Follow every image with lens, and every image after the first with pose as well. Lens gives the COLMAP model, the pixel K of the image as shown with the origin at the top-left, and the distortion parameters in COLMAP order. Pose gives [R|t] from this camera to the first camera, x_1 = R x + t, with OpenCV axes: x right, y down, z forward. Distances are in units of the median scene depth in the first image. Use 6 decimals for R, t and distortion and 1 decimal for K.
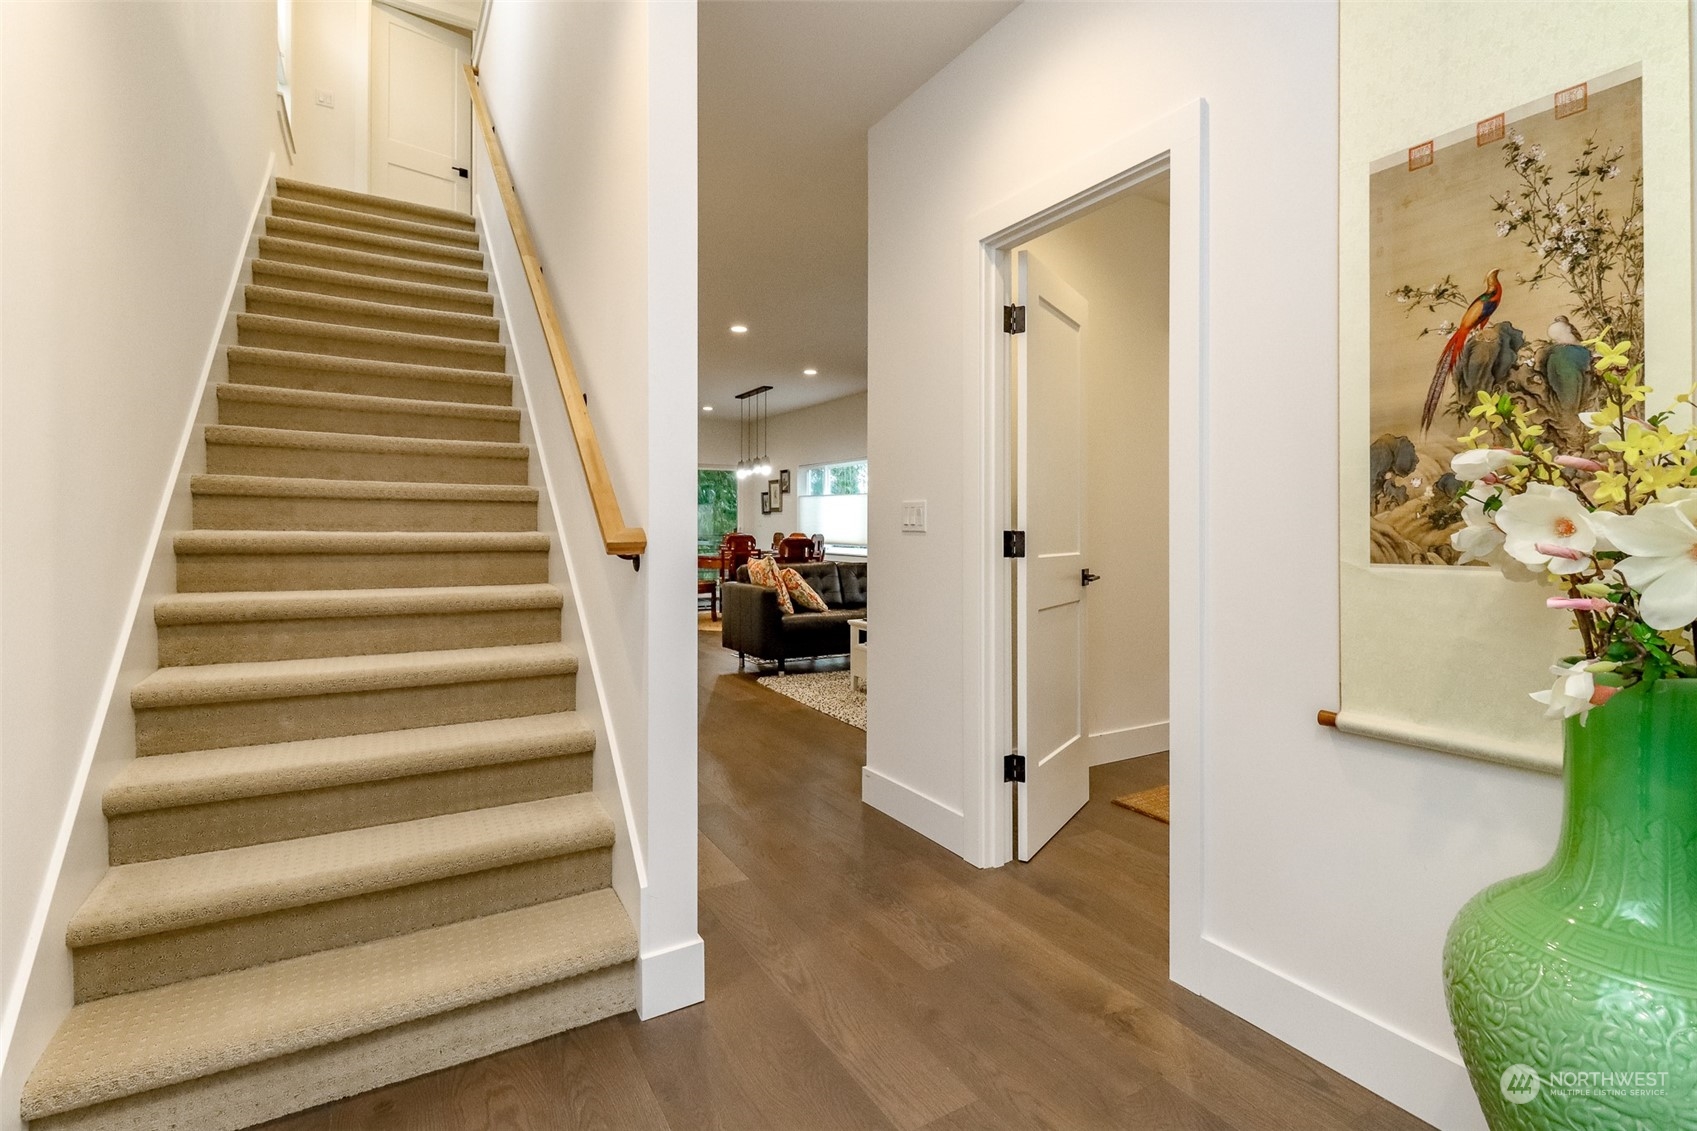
lens RADIAL K [[779.2, 0, 856.8], [0, 779.2, 553.4], [0, 0, 1]] dist [0.002514, -0.003772]
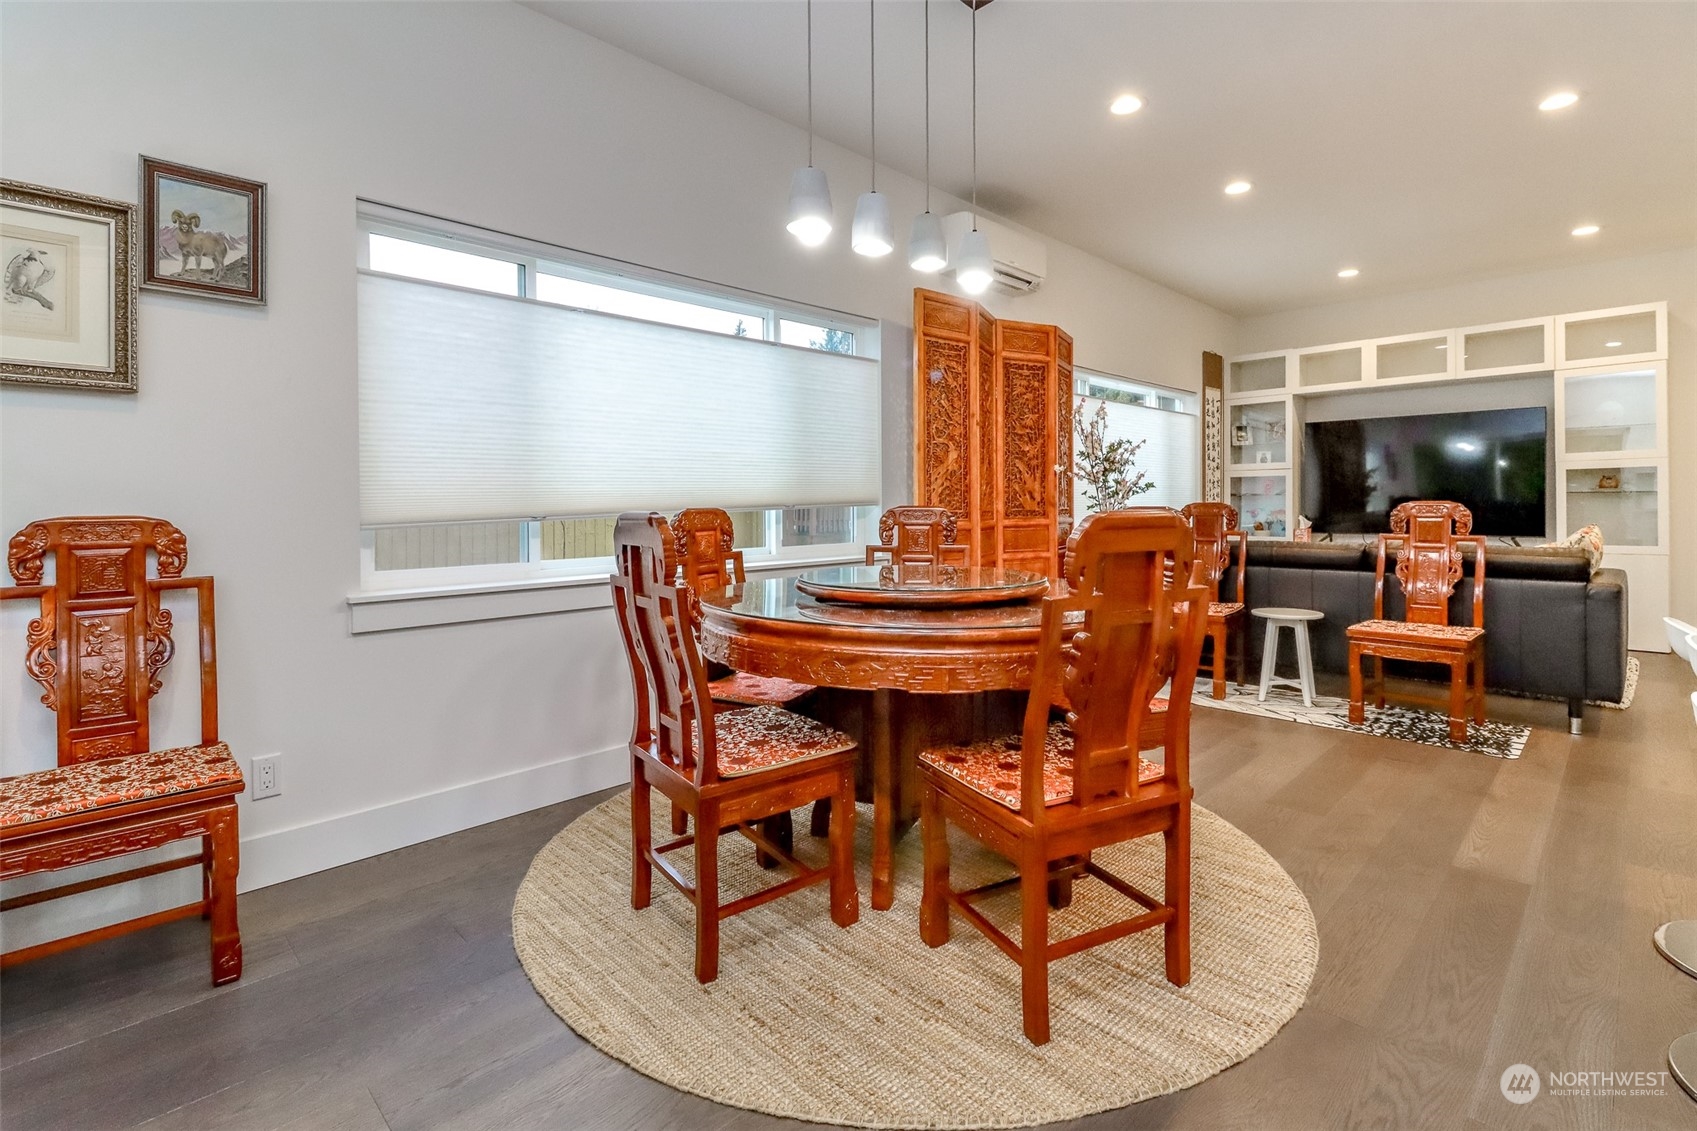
lens RADIAL K [[791.6, 0, 854.9], [0, 791.6, 517.3], [0, 0, 1]] dist [0.014579, -0.008794]
pose [[-0.251464, -0.025523, 0.967530, -0.351643], [0.038674, 0.998589, 0.036394, -0.030692], [-0.967094, 0.046570, -0.250123, 1.019494]]
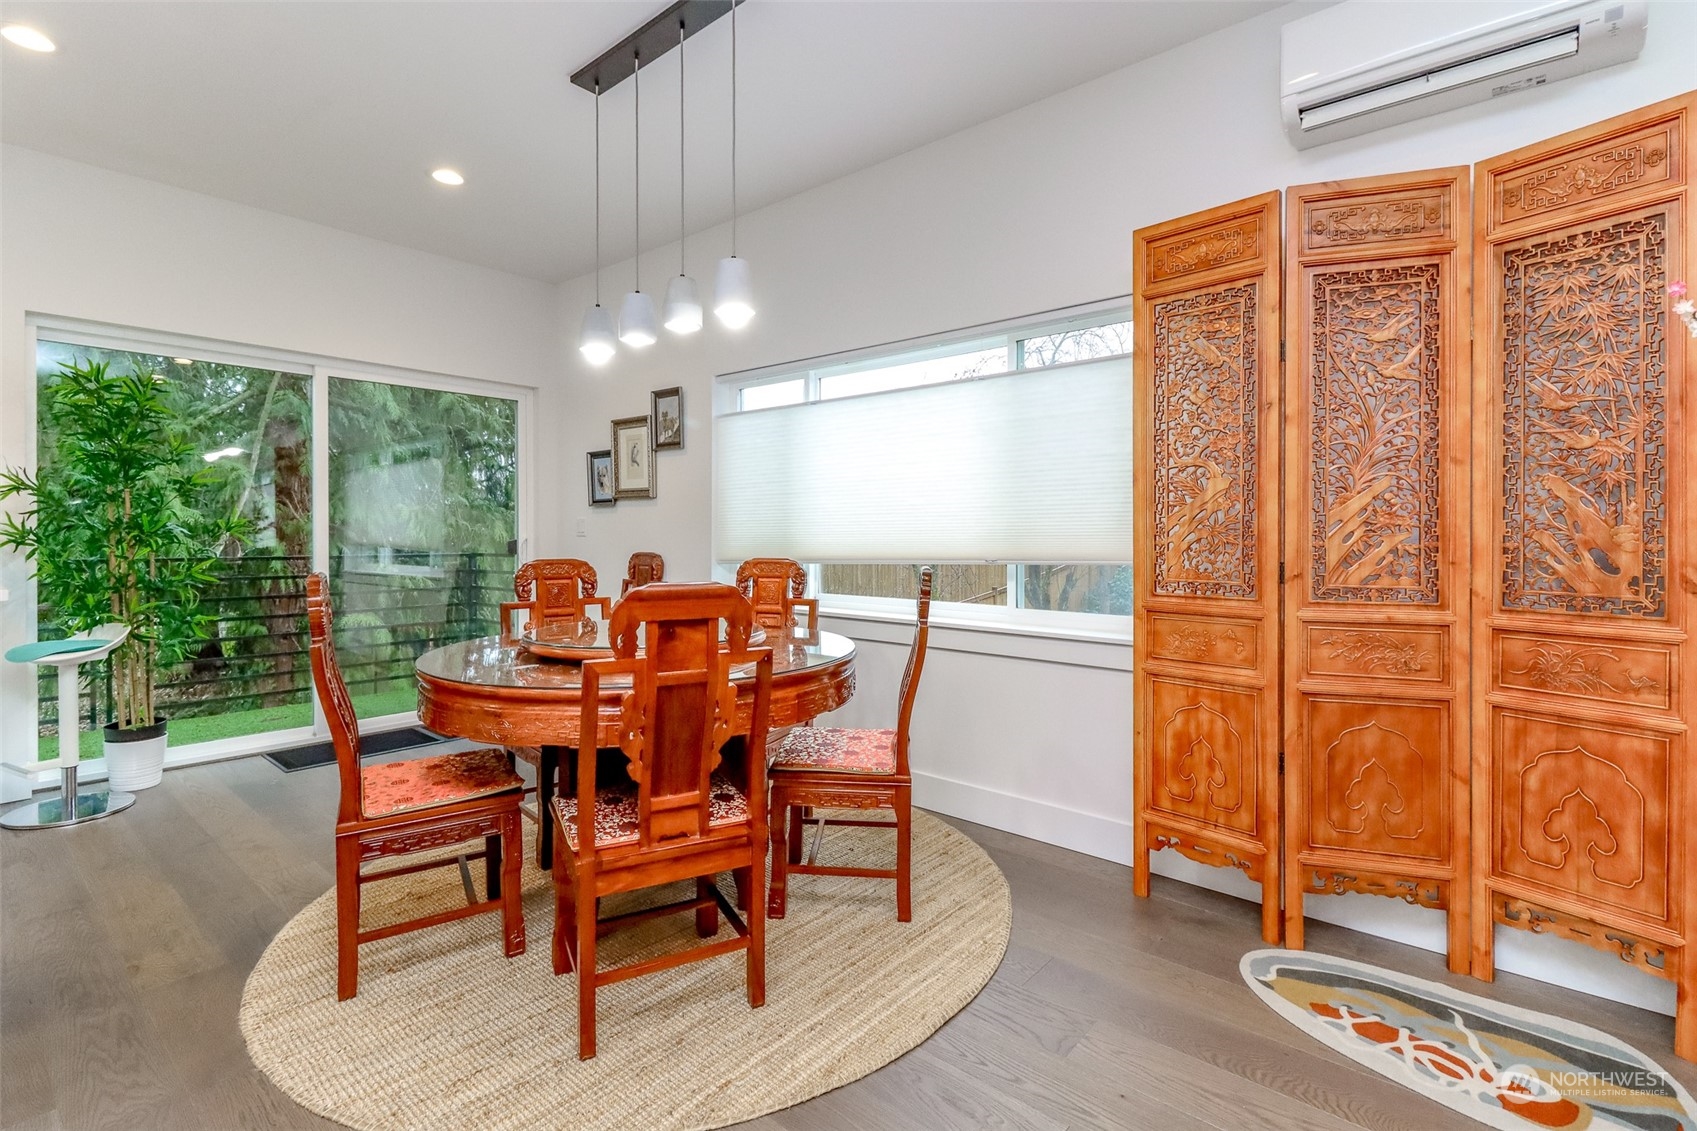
lens RADIAL K [[789.0, 0, 848.4], [0, 789.0, 531.2], [0, 0, 1]] dist [0.014196, -0.001182]
pose [[0.948517, -0.005102, 0.316685, -0.148394], [0.016267, 0.999335, -0.032621, -0.025979], [-0.316308, 0.036093, 0.947970, 0.682913]]
